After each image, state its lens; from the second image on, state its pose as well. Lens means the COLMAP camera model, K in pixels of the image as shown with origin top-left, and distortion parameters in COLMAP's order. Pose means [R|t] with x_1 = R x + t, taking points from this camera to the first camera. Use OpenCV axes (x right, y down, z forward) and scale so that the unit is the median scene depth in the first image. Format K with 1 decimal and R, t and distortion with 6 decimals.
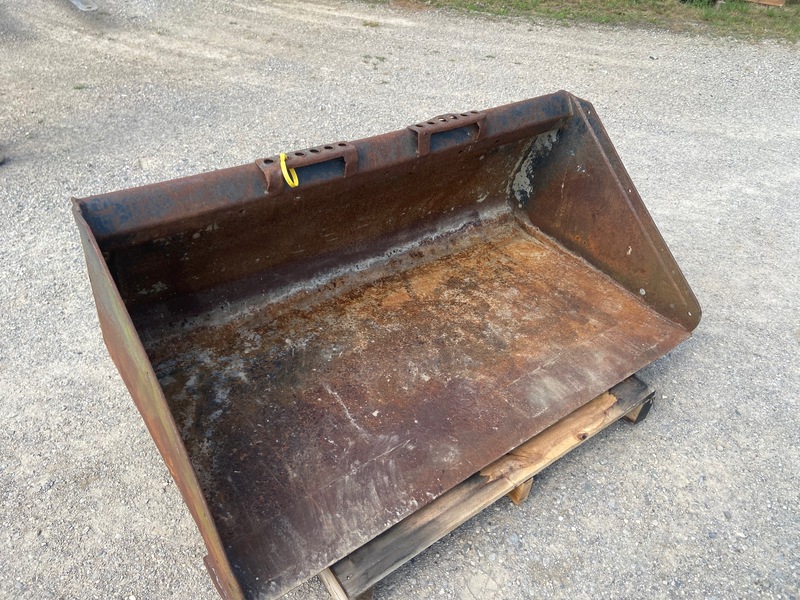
lens RADIAL K [[601.3, 0, 401.7], [0, 601.3, 289.9], [0, 0, 1]] dist [0.118125, -0.144049]
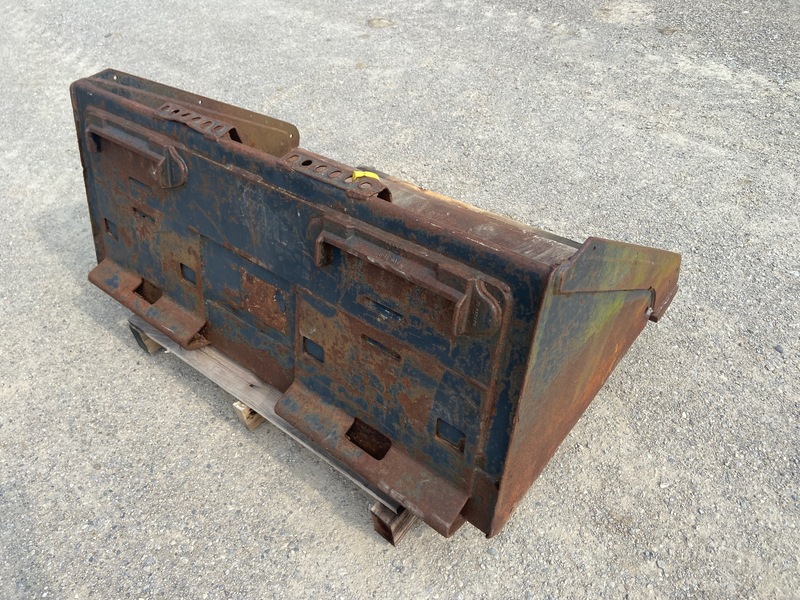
lens RADIAL K [[601.3, 0, 403.3], [0, 601.3, 294.4], [0, 0, 1]] dist [0.118125, -0.144049]
pose [[-0.249013, -0.690995, 0.678615, -0.647089], [0.660705, 0.391121, 0.640698, -0.470638], [-0.708140, 0.607907, 0.359149, 0.568602]]
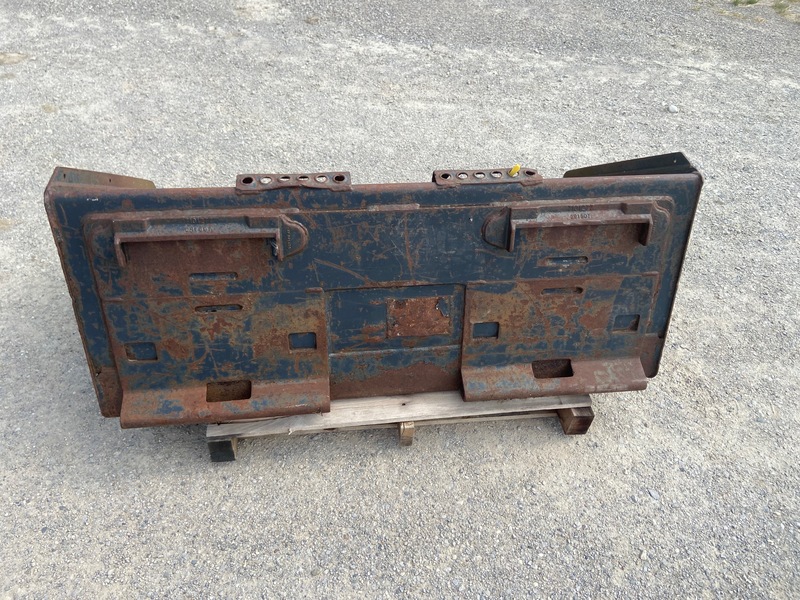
lens RADIAL K [[601.3, 0, 404.1], [0, 601.3, 296.2], [0, 0, 1]] dist [0.118125, -0.144049]
pose [[-0.864959, -0.429942, 0.258837, -0.285564], [0.207970, 0.162307, 0.964575, -0.883653], [-0.456722, 0.888148, -0.050974, 0.985720]]
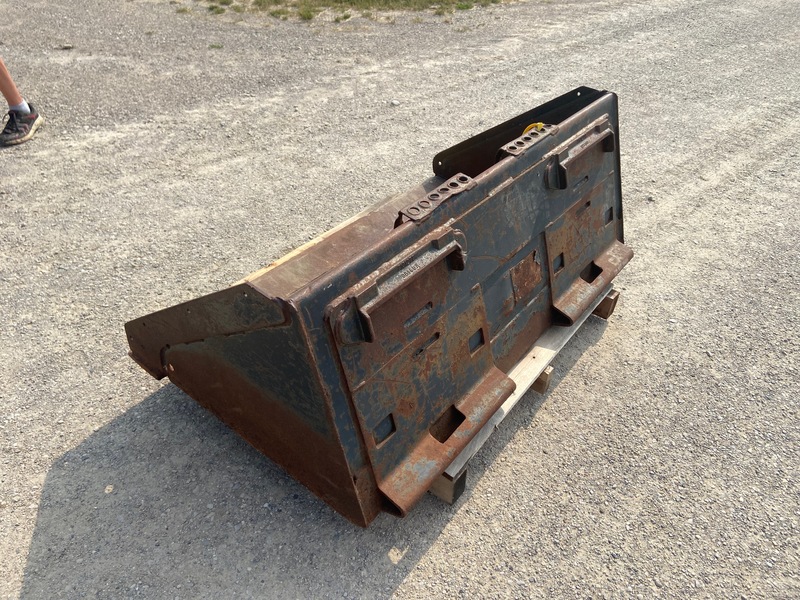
lens RADIAL K [[601.3, 0, 405.4], [0, 601.3, 293.2], [0, 0, 1]] dist [0.118125, -0.144049]
pose [[-0.955152, 0.073889, -0.286750, 0.330733], [-0.259990, 0.254262, 0.931534, -0.900544], [0.141739, 0.964309, -0.223649, 1.165299]]
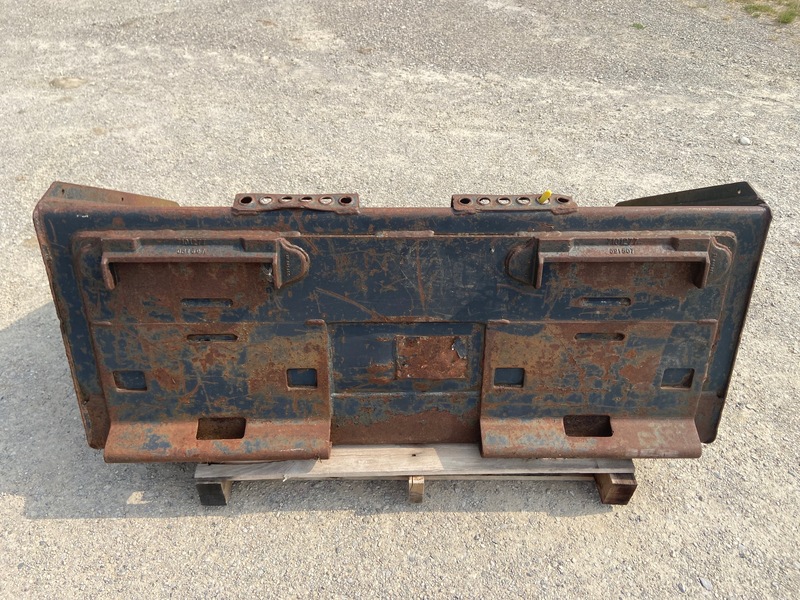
lens RADIAL K [[601.3, 0, 398.5], [0, 601.3, 293.3], [0, 0, 1]] dist [0.118125, -0.144049]
pose [[-0.812785, -0.449237, 0.370900, -0.305064], [0.297825, 0.226757, 0.927298, -0.793128], [-0.500681, 0.864157, -0.050510, 0.950744]]
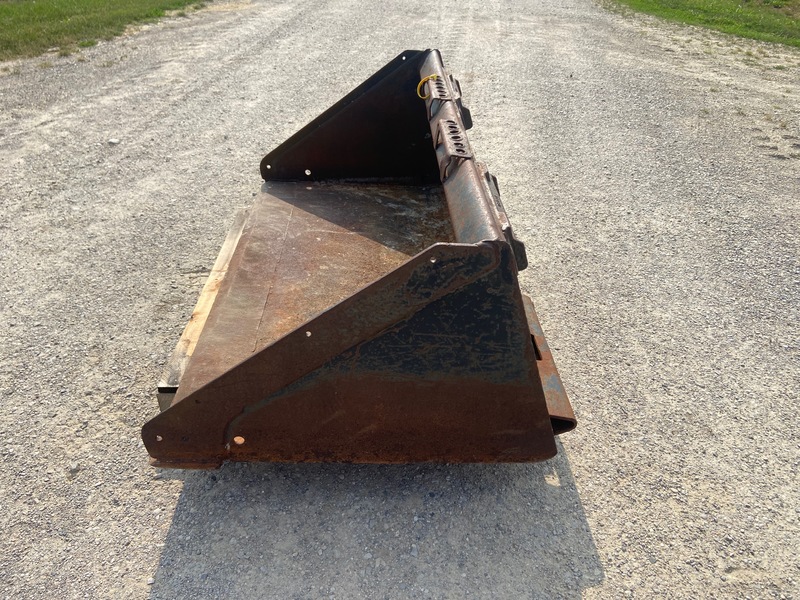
lens RADIAL K [[601.3, 0, 404.0], [0, 601.3, 291.2], [0, 0, 1]] dist [0.118125, -0.144049]
pose [[-0.560251, 0.375976, -0.738080, 0.739011], [-0.565845, 0.477024, 0.672508, -0.631236], [0.604929, 0.794412, -0.054509, 1.044591]]
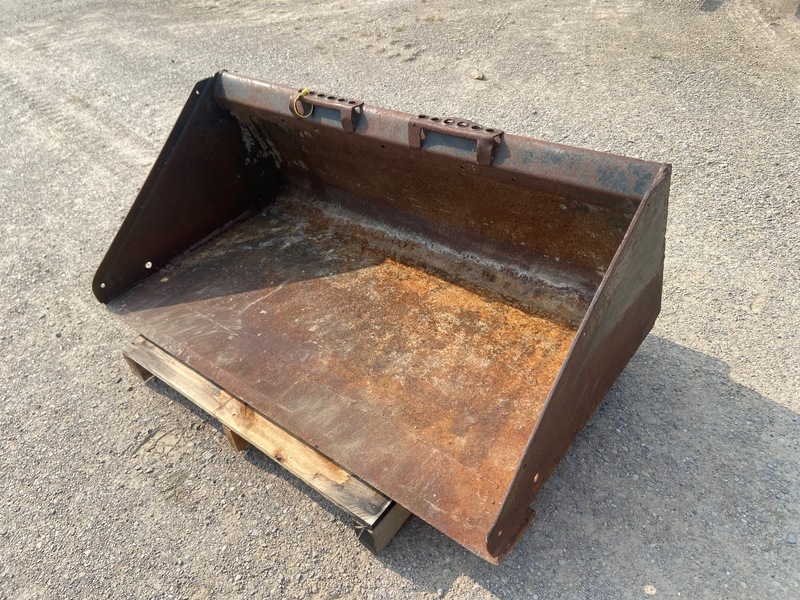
lens RADIAL K [[601.3, 0, 396.2], [0, 601.3, 296.6], [0, 0, 1]] dist [0.118125, -0.144049]
pose [[0.244385, 0.528269, -0.813147, 0.806488], [-0.492124, 0.790122, 0.365406, -0.321300], [0.835518, 0.310869, 0.453068, 0.536834]]
